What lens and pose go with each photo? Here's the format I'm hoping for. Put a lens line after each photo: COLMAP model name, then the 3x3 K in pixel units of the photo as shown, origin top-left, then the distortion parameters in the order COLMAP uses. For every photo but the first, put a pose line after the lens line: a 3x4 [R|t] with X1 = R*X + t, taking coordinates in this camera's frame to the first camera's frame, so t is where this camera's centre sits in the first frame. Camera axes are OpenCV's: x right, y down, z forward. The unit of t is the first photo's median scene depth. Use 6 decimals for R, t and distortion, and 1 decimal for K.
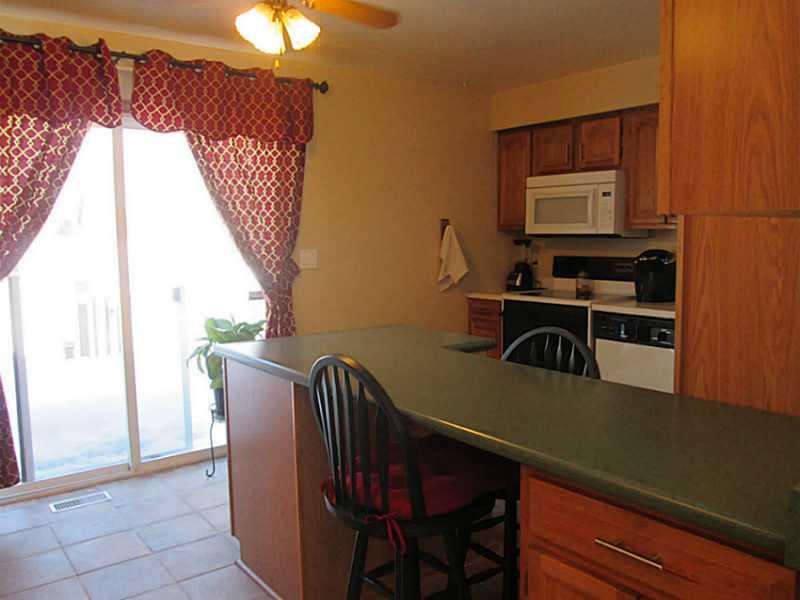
lens RADIAL K [[670.8, 0, 397.7], [0, 670.8, 298.3], [0, 0, 1]] dist [-0.047566, 0.038319]
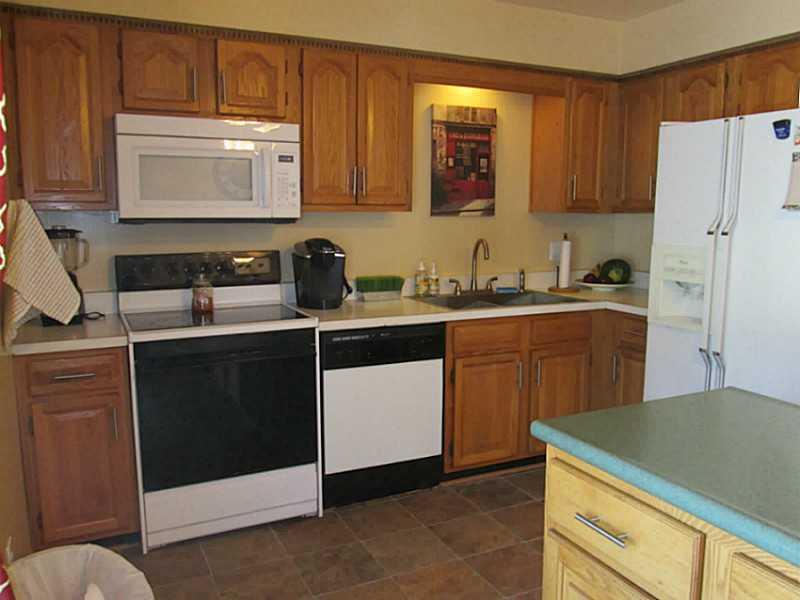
lens RADIAL K [[670.8, 0, 400.8], [0, 670.8, 300.8], [0, 0, 1]] dist [-0.047566, 0.038319]
pose [[0.192549, -0.120181, 0.973900, -0.360516], [0.091541, 0.990344, 0.104112, -0.077533], [-0.977008, 0.069105, 0.201691, 0.802230]]
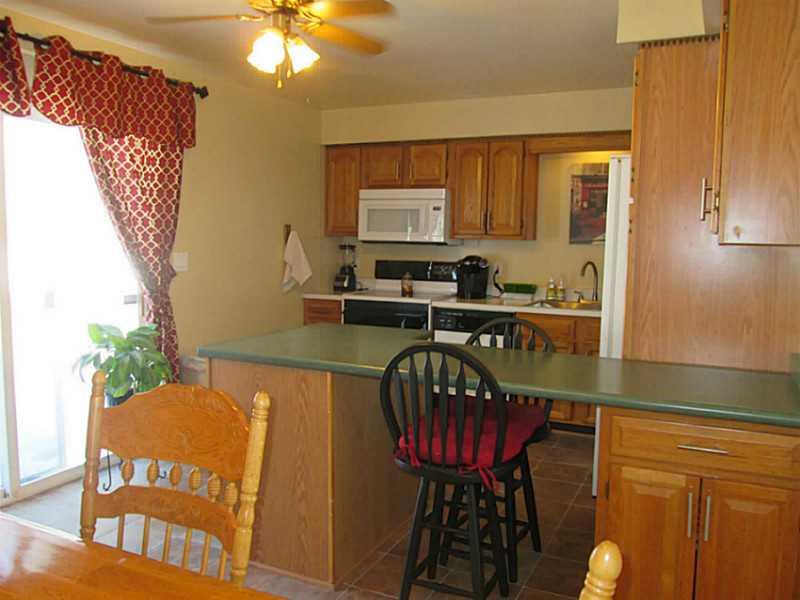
lens RADIAL K [[670.8, 0, 400.4], [0, 670.8, 296.4], [0, 0, 1]] dist [-0.047566, 0.038319]
pose [[0.890900, -0.016953, 0.453884, -0.304562], [0.019496, 0.999810, -0.000924, -0.000004], [-0.453782, 0.009672, 0.891060, -0.031959]]
